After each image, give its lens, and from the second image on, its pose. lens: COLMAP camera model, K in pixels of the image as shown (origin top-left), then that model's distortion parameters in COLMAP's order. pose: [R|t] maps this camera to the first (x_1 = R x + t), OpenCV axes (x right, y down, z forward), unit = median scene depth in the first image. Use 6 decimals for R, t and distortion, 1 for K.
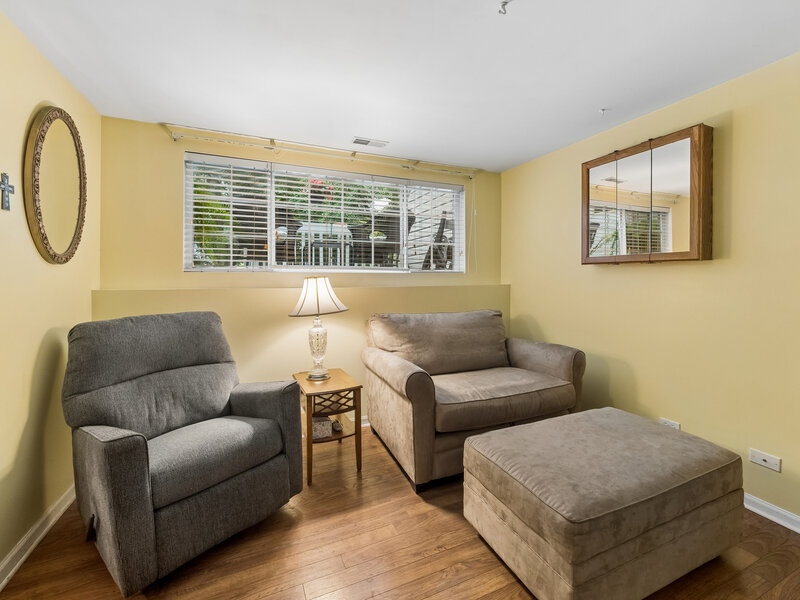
lens RADIAL K [[337.2, 0, 401.2], [0, 337.2, 296.3], [0, 0, 1]] dist [-0.002771, -0.000179]
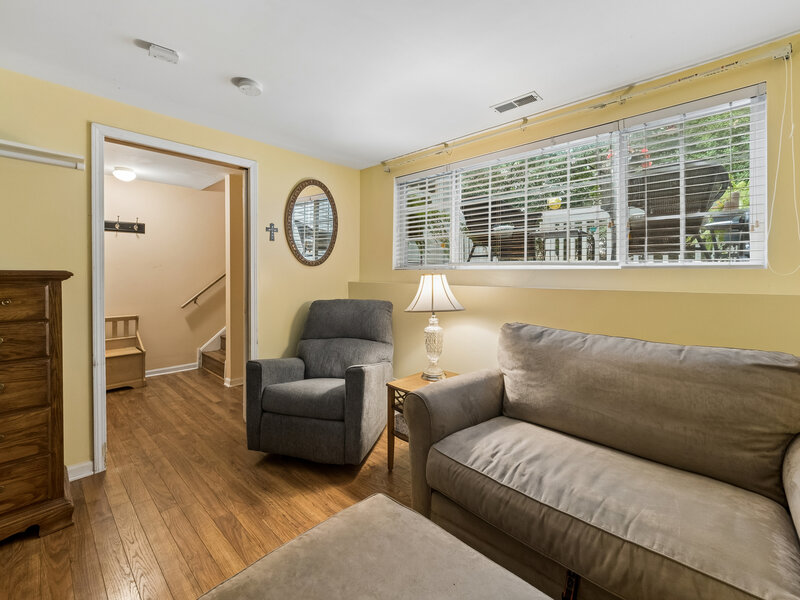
lens RADIAL K [[345.1, 0, 395.9], [0, 345.1, 286.9], [0, 0, 1]] dist [-0.000558, -0.000636]
pose [[0.394390, 0.041846, -0.917990, 0.564785], [-0.056617, 0.998171, 0.021177, -0.031888], [0.917197, 0.043622, 0.396038, 0.456121]]
